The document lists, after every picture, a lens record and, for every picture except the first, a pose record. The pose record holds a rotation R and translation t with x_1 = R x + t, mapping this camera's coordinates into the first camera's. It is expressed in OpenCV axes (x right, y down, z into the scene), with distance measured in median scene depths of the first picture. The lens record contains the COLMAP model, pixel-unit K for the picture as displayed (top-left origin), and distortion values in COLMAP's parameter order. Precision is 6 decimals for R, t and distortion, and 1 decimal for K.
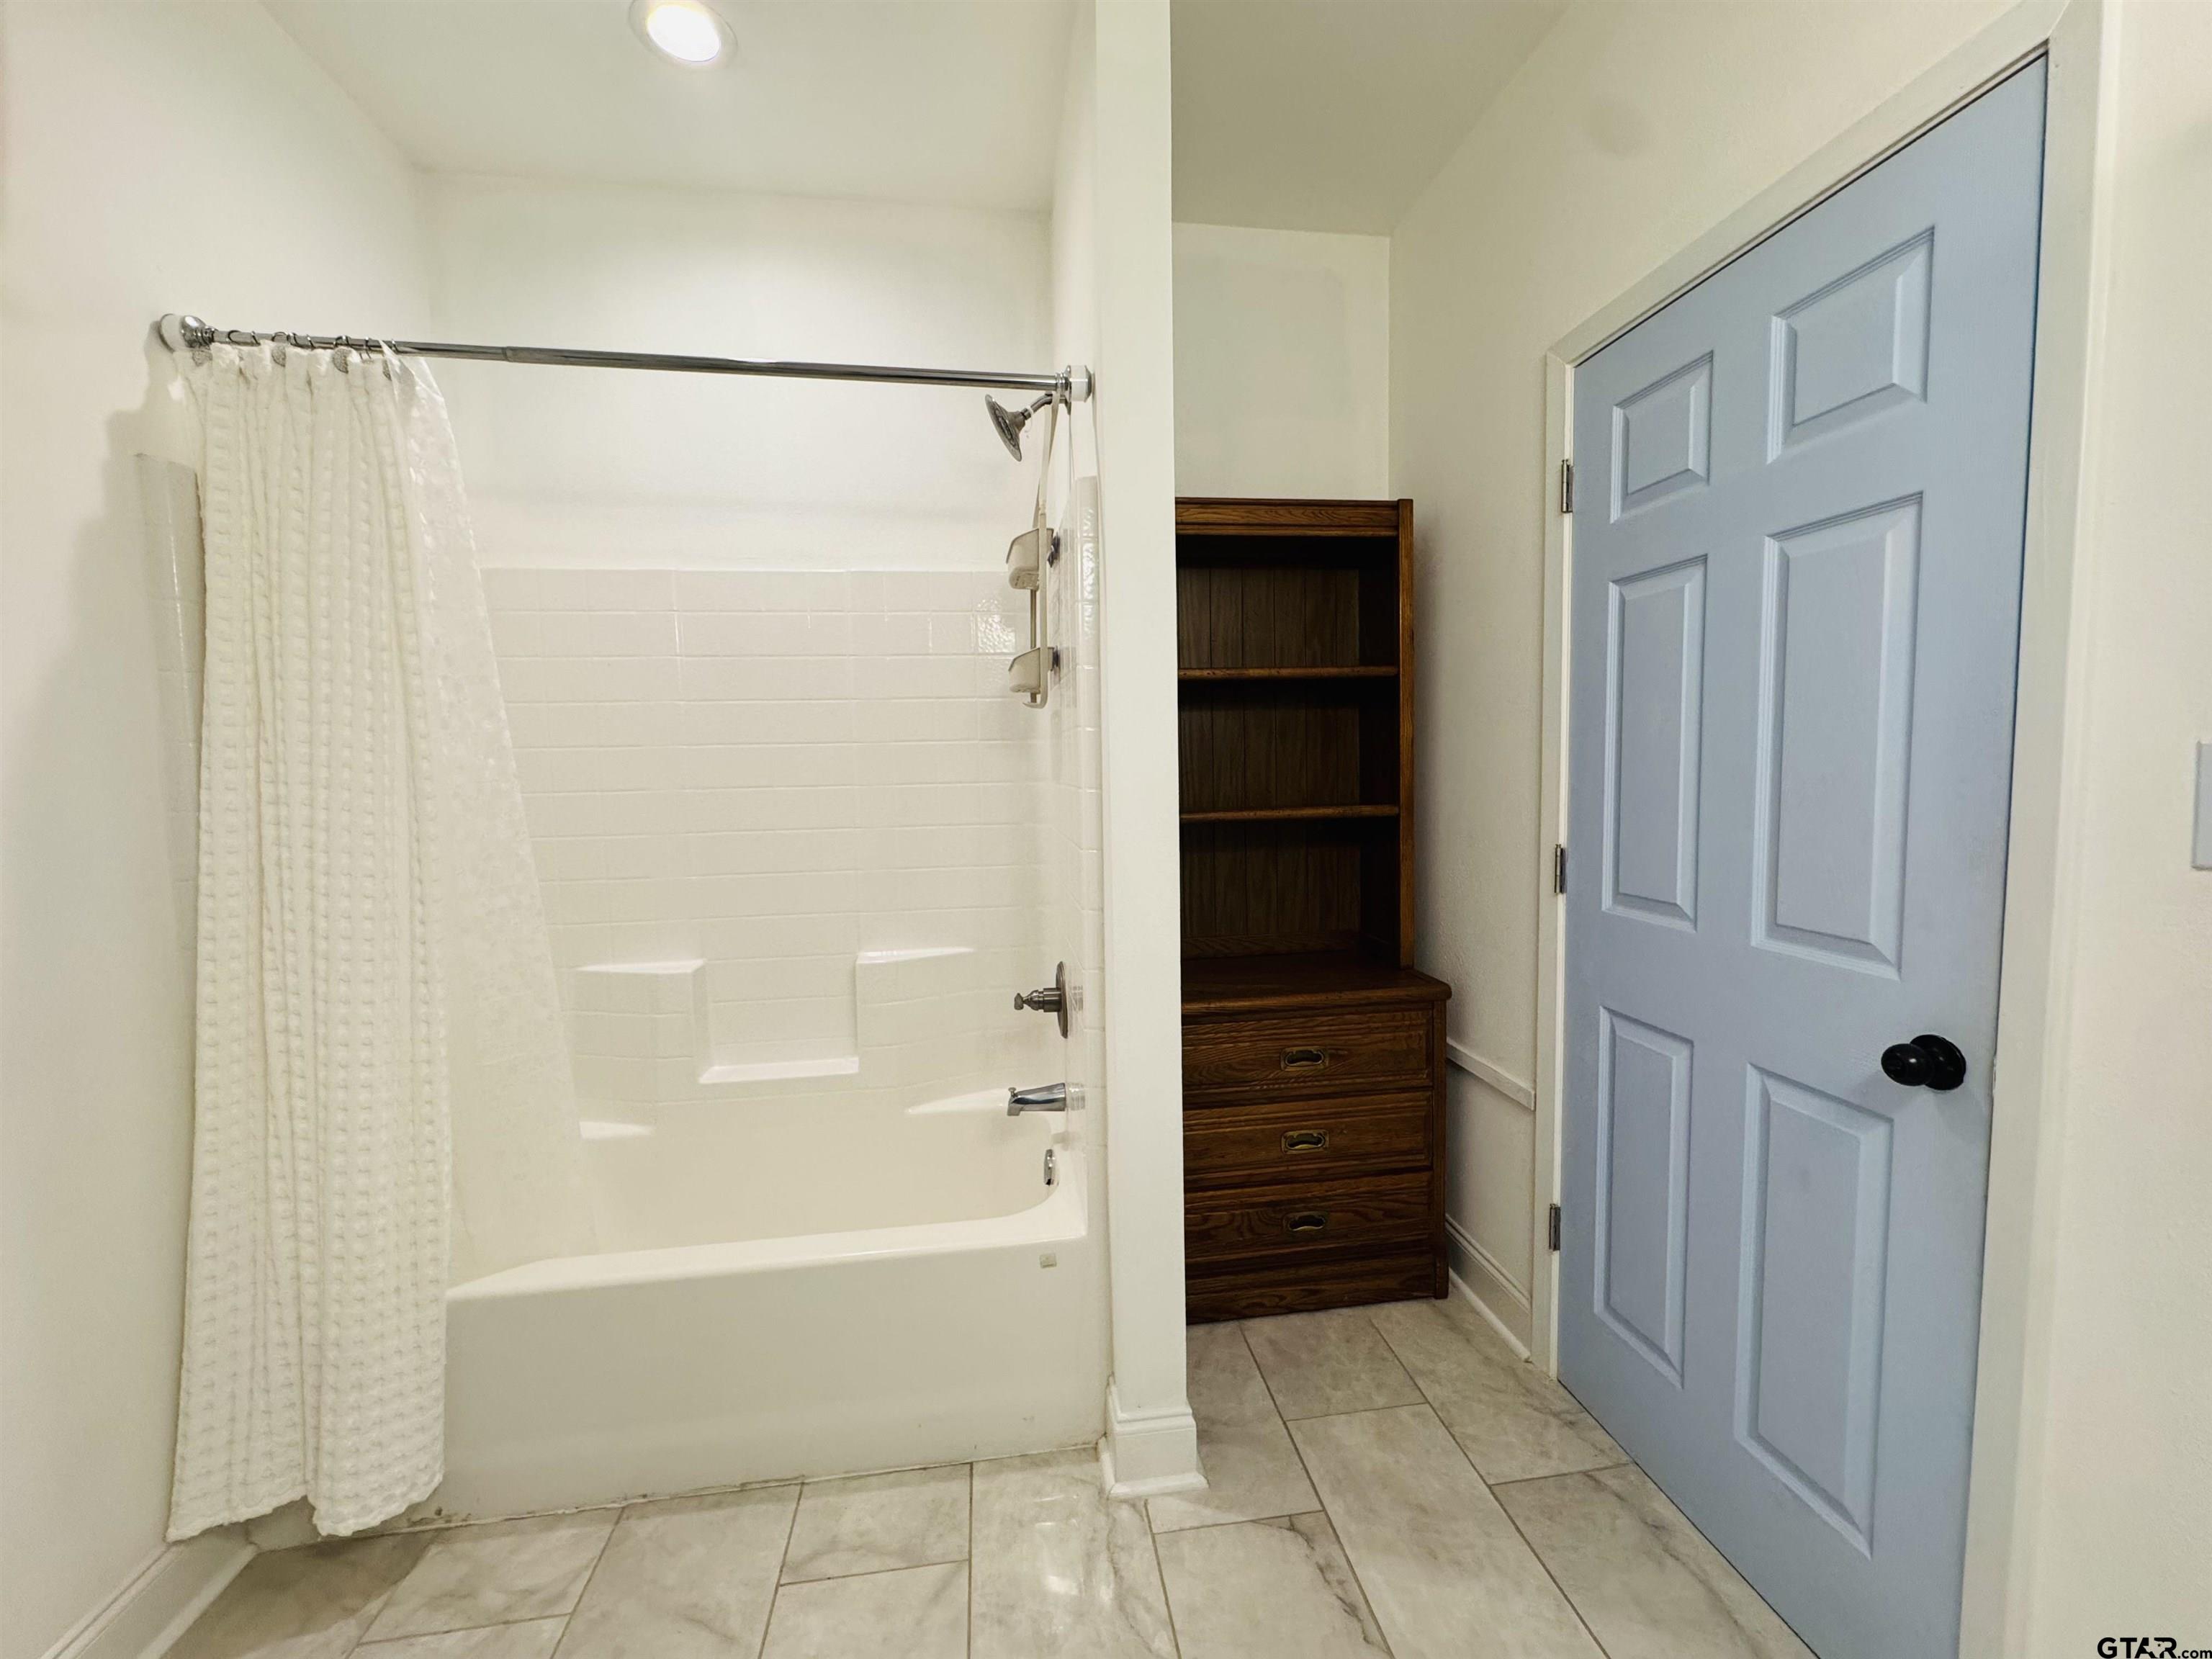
lens RADIAL K [[880.3, 0, 1106.6], [0, 880.3, 825.5], [0, 0, 1]] dist [-0.002439, -0.000335]
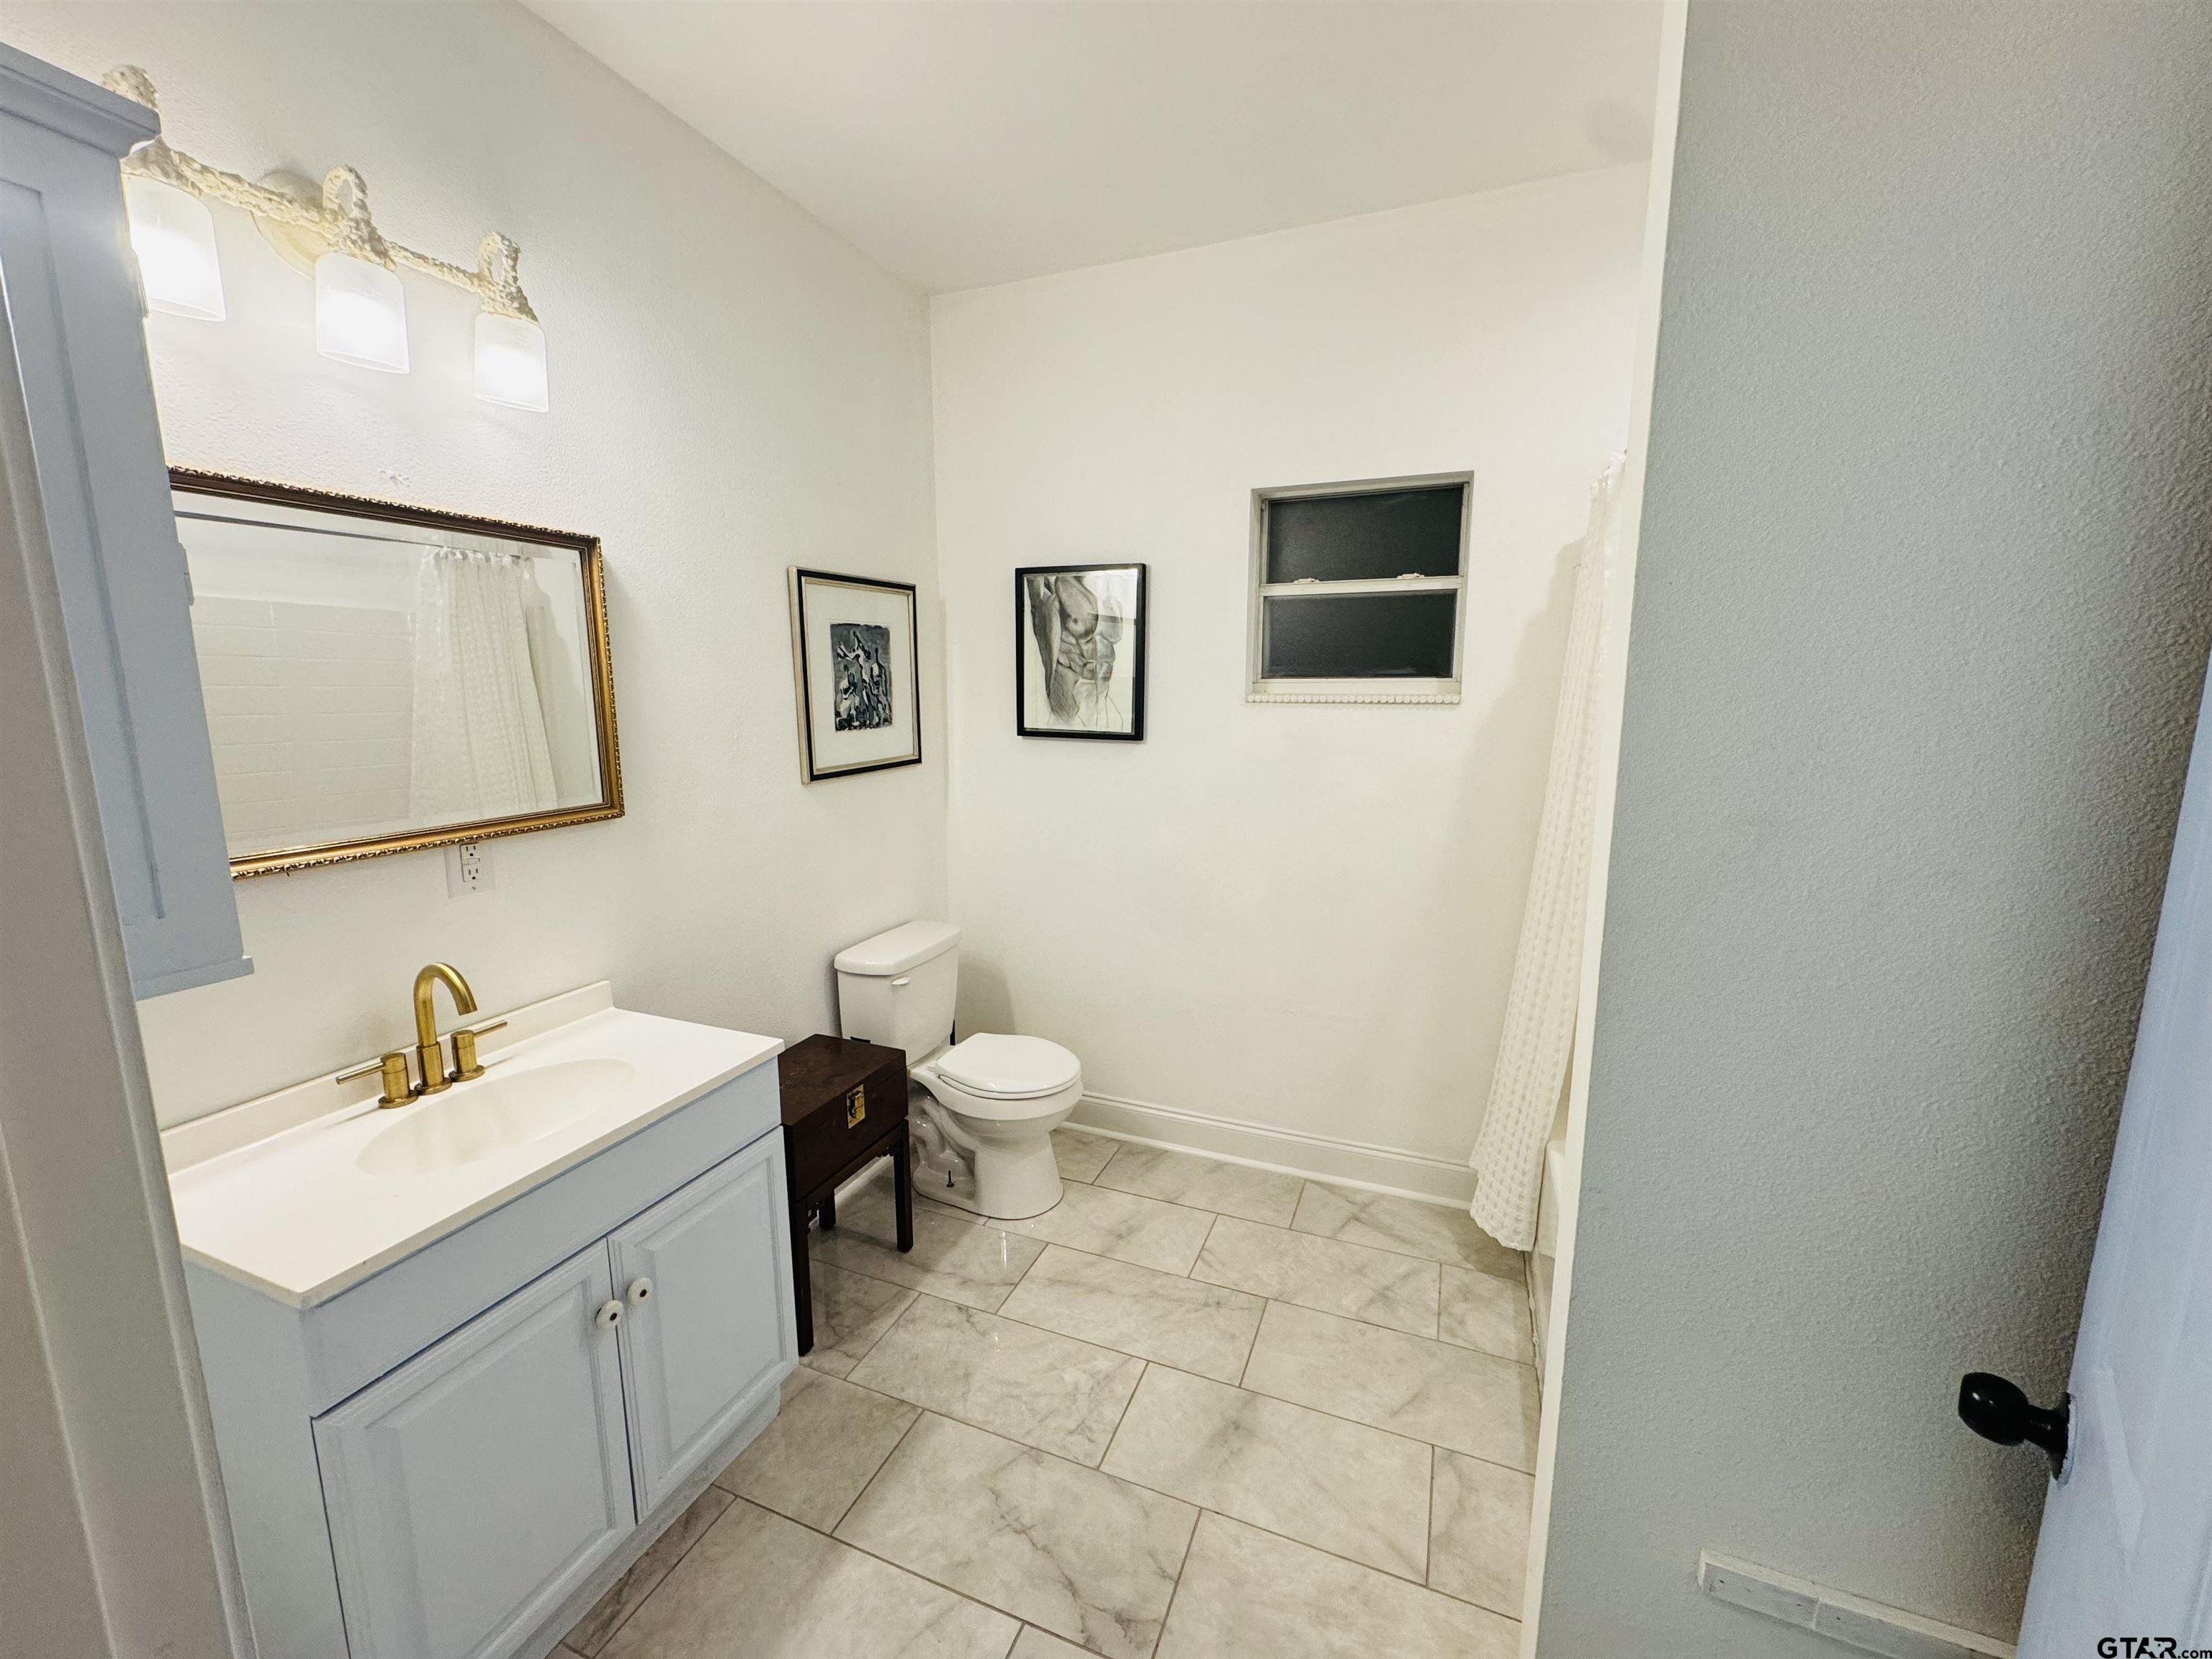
lens RADIAL K [[880.3, 0, 1106.6], [0, 880.3, 825.5], [0, 0, 1]] dist [-0.002439, -0.000335]
pose [[-0.494764, 0.155259, -0.855046, 0.817918], [-0.049292, 0.977313, 0.205983, -0.242413], [0.867628, 0.144060, -0.475886, 1.099358]]
